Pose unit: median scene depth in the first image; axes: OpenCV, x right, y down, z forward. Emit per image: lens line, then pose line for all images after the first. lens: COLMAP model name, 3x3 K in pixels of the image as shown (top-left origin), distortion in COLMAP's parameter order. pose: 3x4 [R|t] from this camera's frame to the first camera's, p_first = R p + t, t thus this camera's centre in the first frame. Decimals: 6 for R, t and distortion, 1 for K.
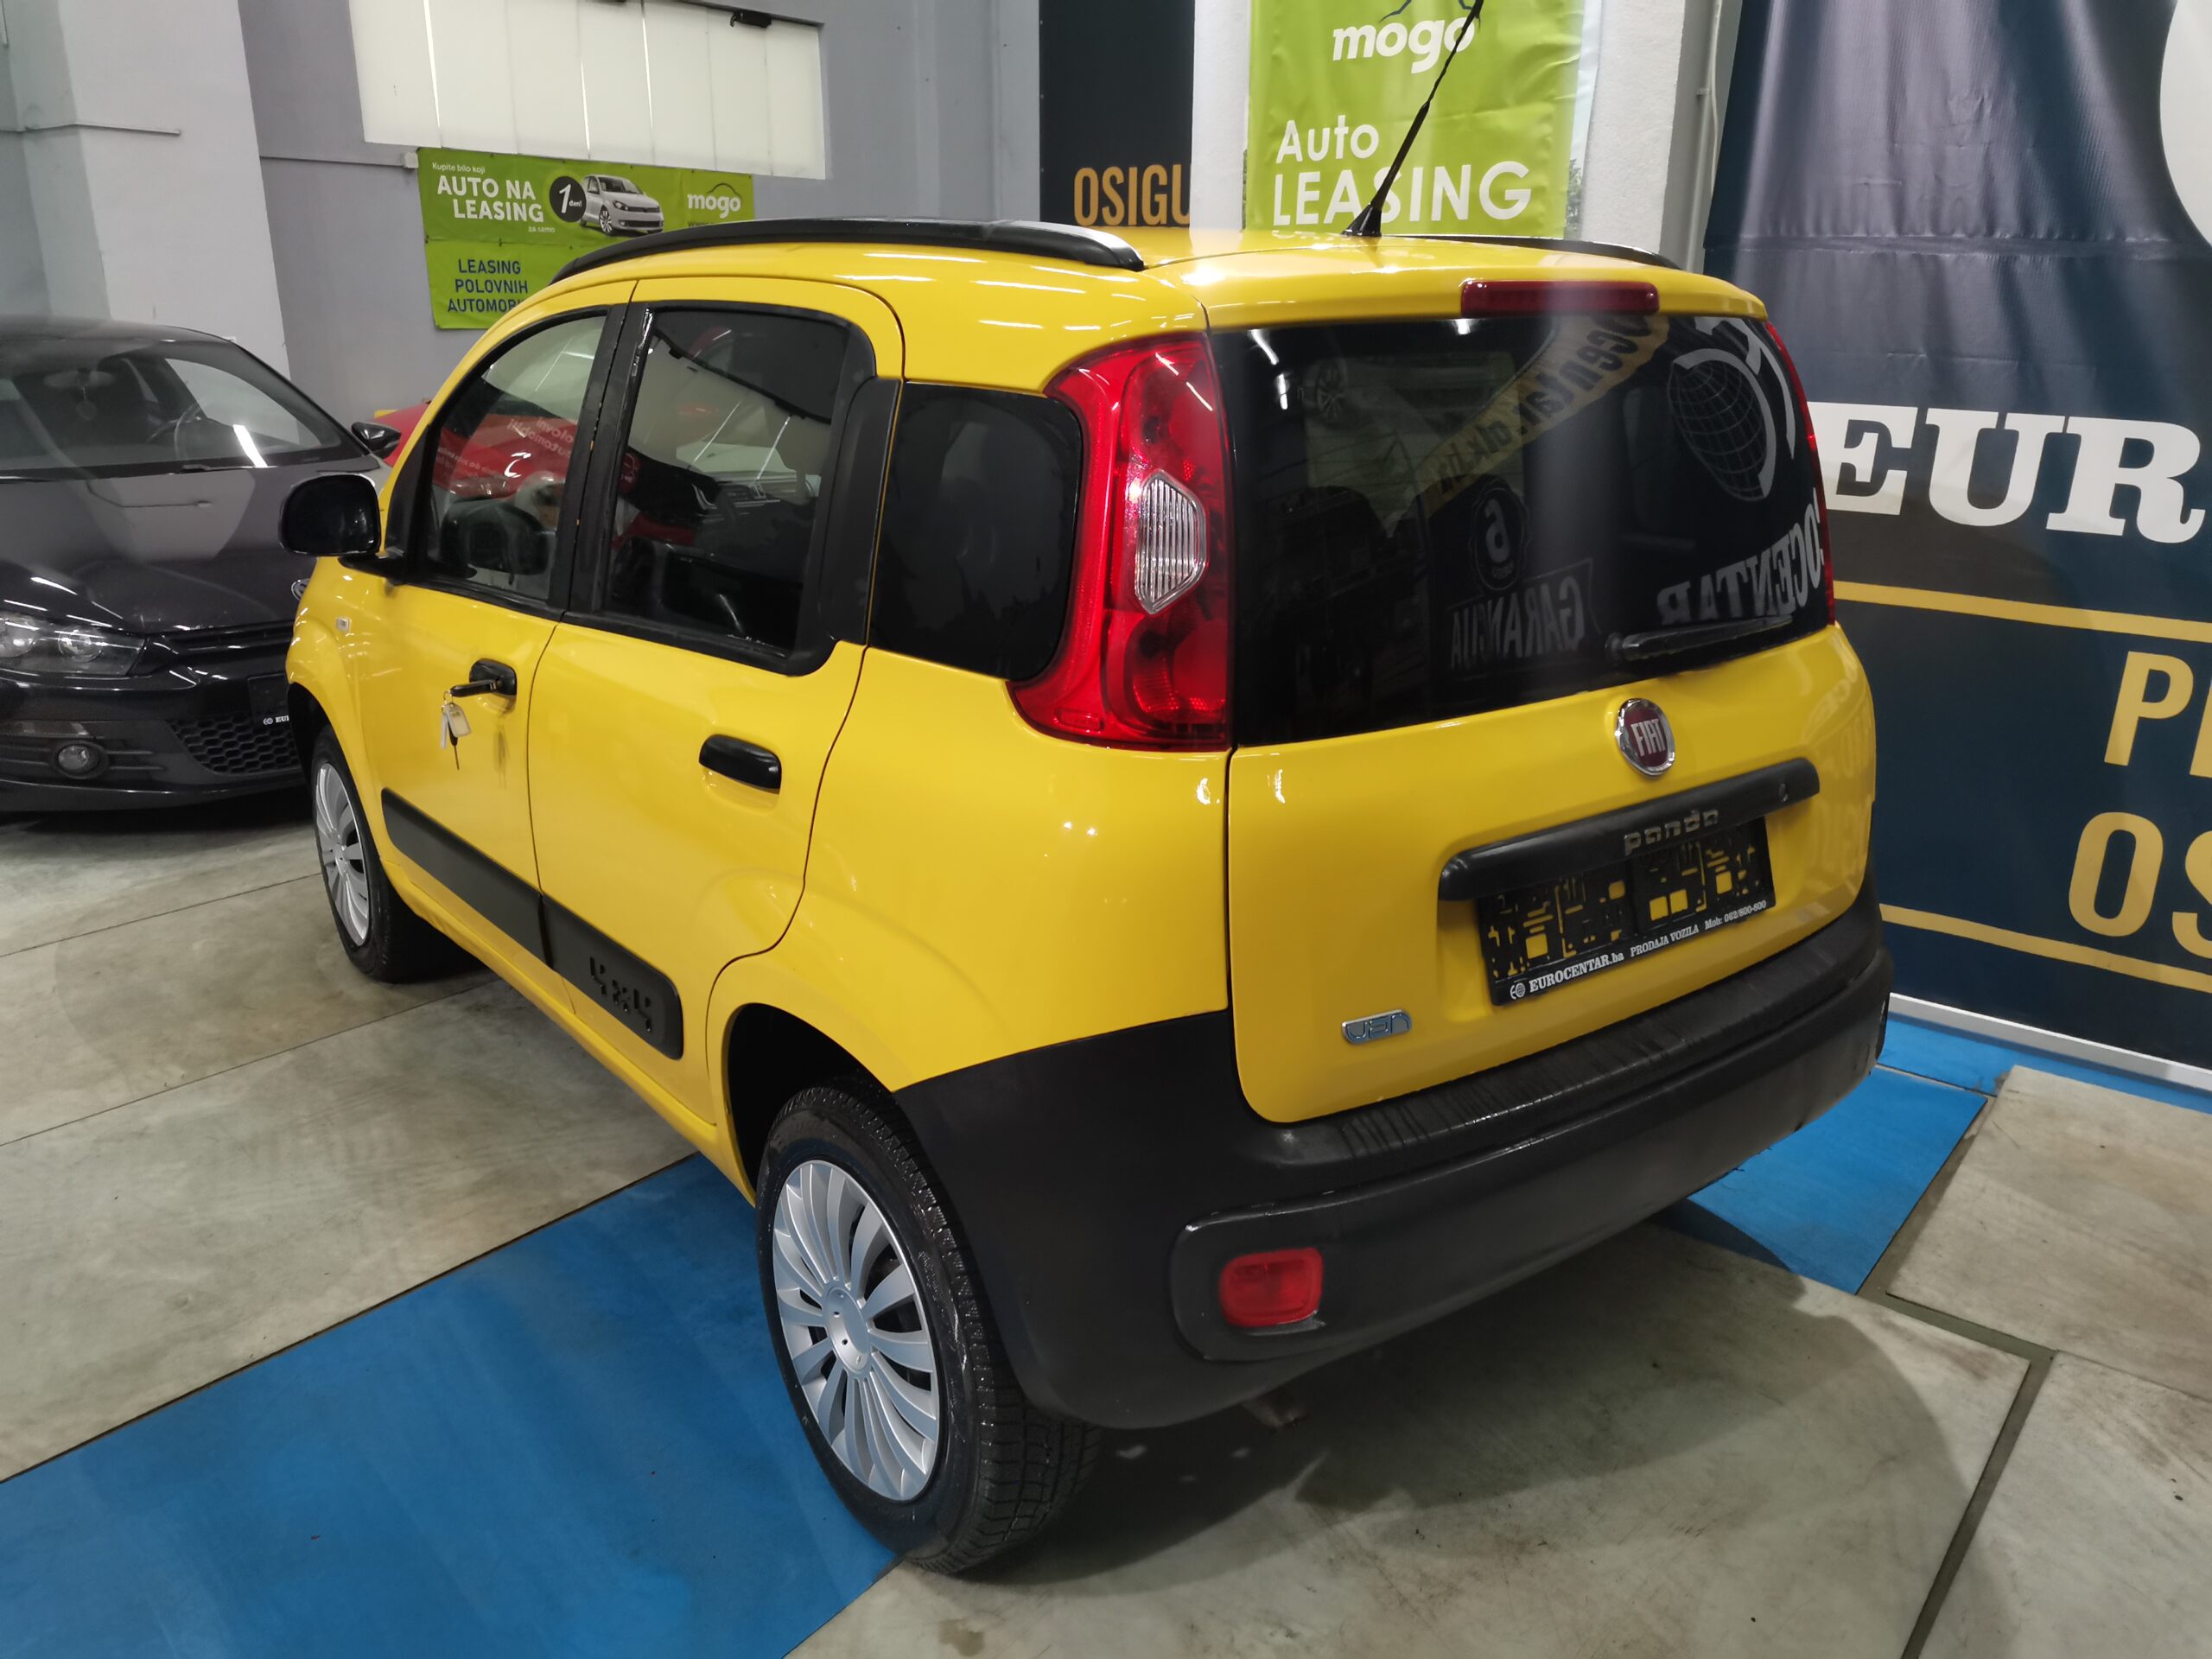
lens RADIAL K [[1656.7, 0, 1105.4], [0, 1656.7, 833.0], [0, 0, 1]] dist [0.087530, -0.100637]
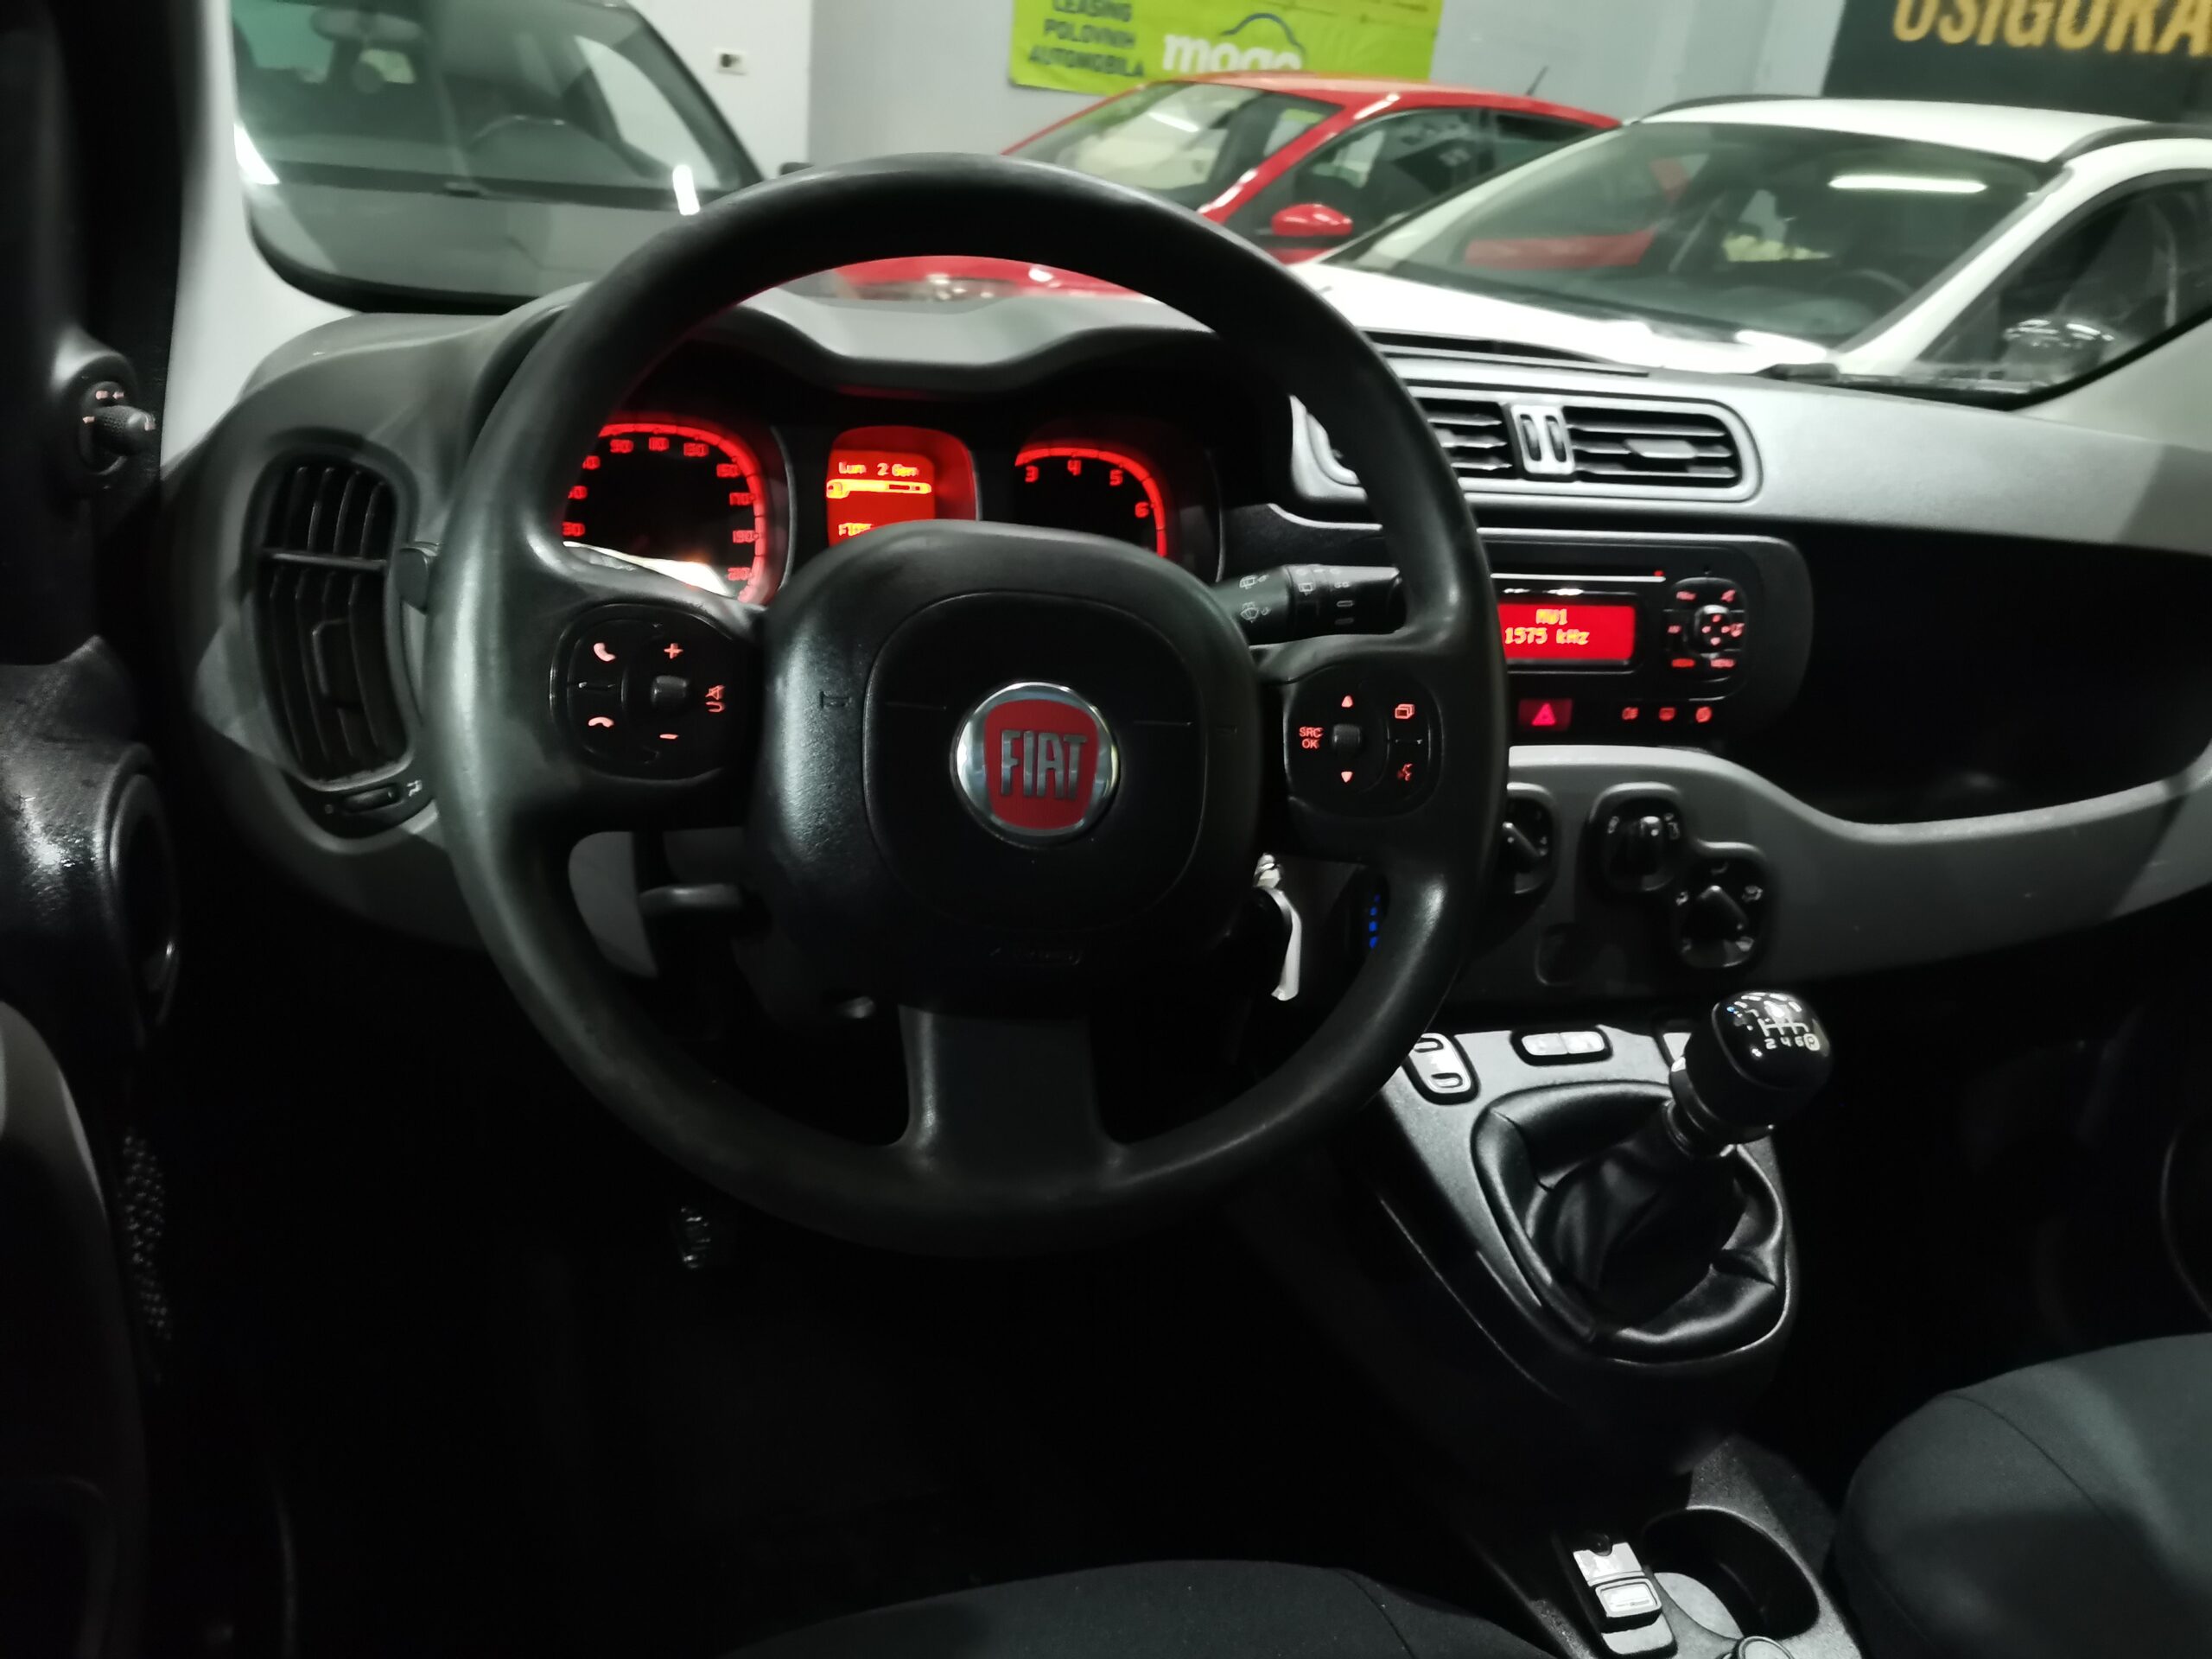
lens RADIAL K [[1656.7, 0, 1101.2], [0, 1656.7, 830.9], [0, 0, 1]] dist [0.087530, -0.100637]
pose [[0.933171, 0.229518, -0.276609, -0.195589], [-0.207385, 0.972369, 0.107193, -0.167948], [0.293569, -0.042665, 0.954985, 0.785442]]
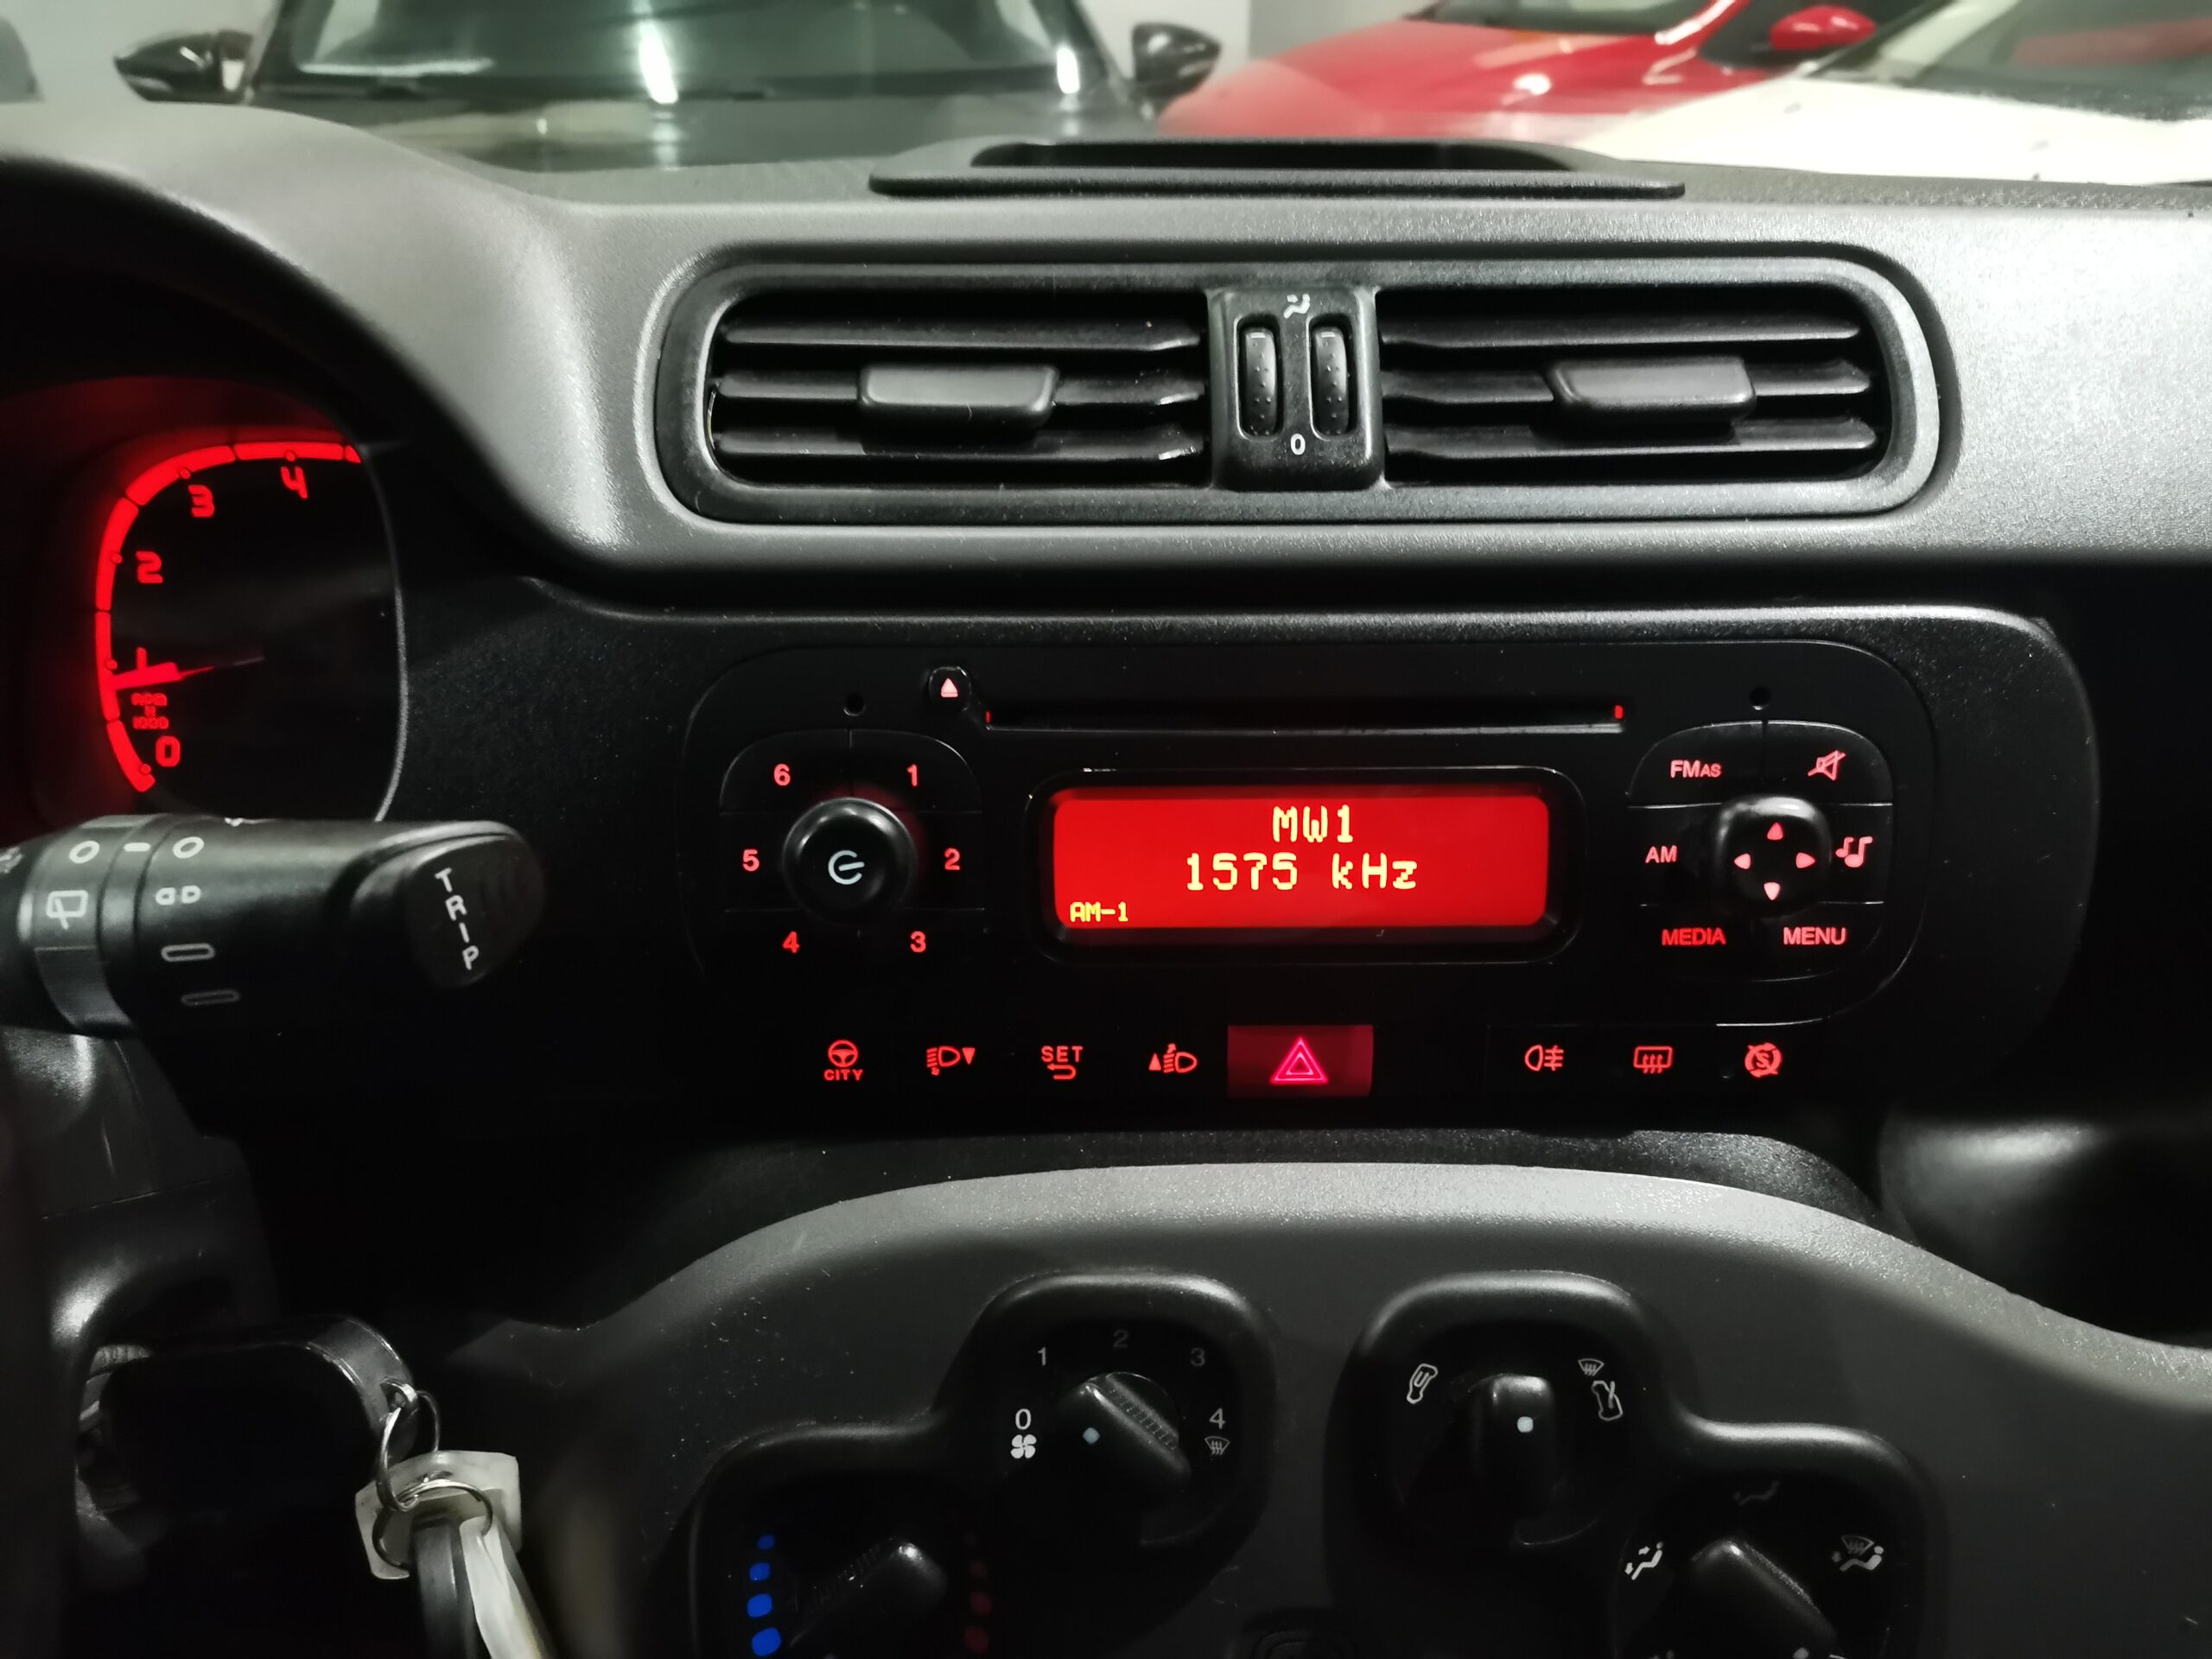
lens RADIAL K [[1656.7, 0, 1115.1], [0, 1656.7, 812.6], [0, 0, 1]] dist [0.087530, -0.100637]
pose [[0.800110, 0.271190, -0.535052, -0.165567], [-0.179068, 0.959281, 0.218435, -0.206492], [0.572503, -0.078961, 0.816092, 0.955555]]
